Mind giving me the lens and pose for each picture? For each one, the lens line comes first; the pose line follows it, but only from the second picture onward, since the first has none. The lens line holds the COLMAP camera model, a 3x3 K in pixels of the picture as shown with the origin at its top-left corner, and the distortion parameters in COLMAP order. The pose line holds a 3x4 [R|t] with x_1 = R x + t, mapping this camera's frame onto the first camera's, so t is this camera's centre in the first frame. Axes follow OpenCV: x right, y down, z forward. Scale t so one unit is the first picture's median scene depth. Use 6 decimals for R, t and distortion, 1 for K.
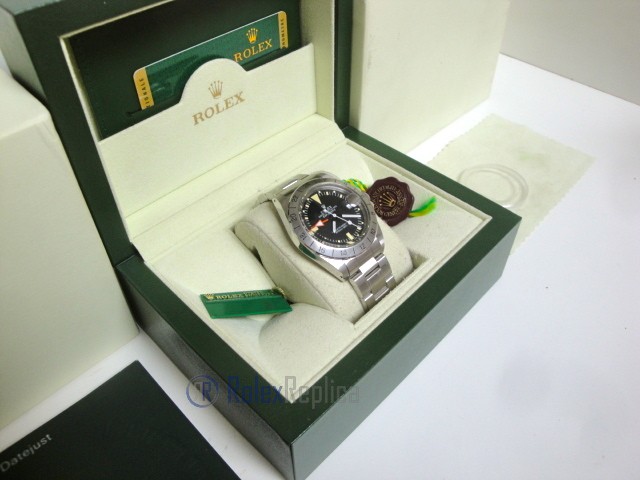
lens RADIAL K [[531.8, 0, 317.2], [0, 531.8, 239.4], [0, 0, 1]] dist [-0.151198, 0.107367]
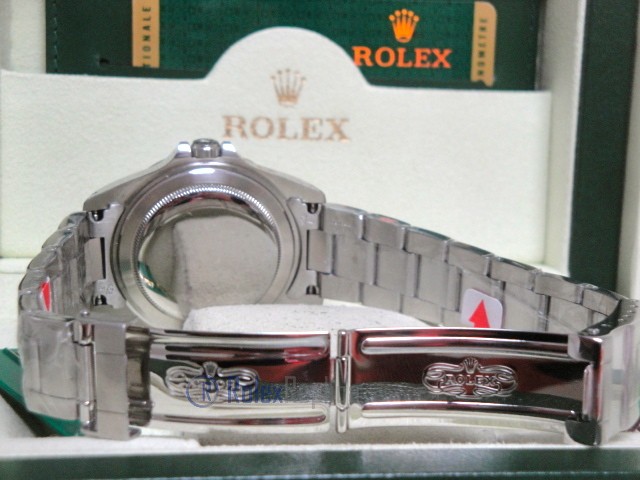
lens RADIAL K [[1195.0, 0, 321.5], [0, 1195.0, 234.1], [0, 0, 1]] dist [0.159811, 0.000000]
pose [[0.794830, 0.117478, -0.595353, 0.521622], [-0.459556, 0.757238, -0.464111, 0.332916], [0.396300, 0.642487, 0.655863, 0.333184]]
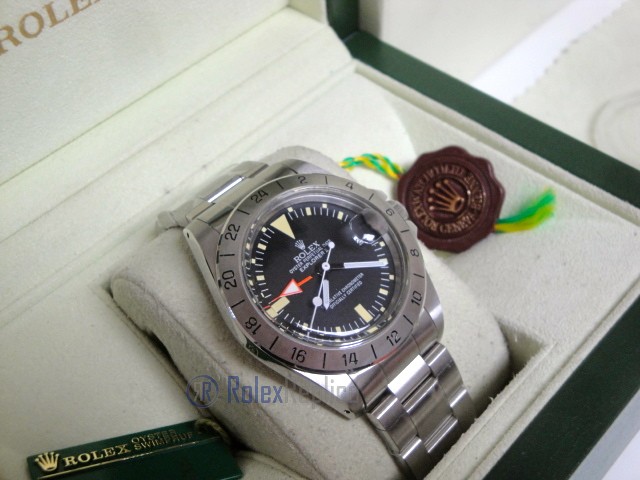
lens RADIAL K [[842.4, 0, 322.0], [0, 842.4, 237.5], [0, 0, 1]] dist [0.072326, 0.000000]
pose [[0.999053, -0.041271, -0.013767, 0.035722], [0.042152, 0.996560, 0.071358, -0.105115], [0.010775, -0.071871, 0.997356, 0.282554]]
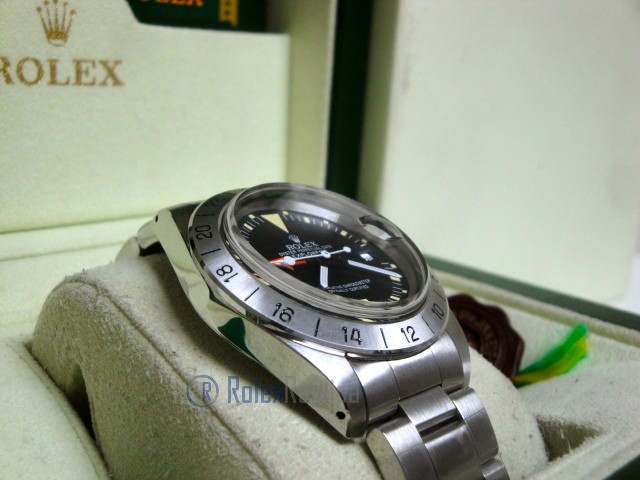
lens RADIAL K [[842.4, 0, 314.7], [0, 842.4, 243.1], [0, 0, 1]] dist [0.072326, 0.000000]
pose [[0.996901, 0.074401, 0.025553, 0.010284], [-0.050300, 0.852611, -0.520119, 0.206499], [-0.060485, 0.517222, 0.853712, 0.476672]]
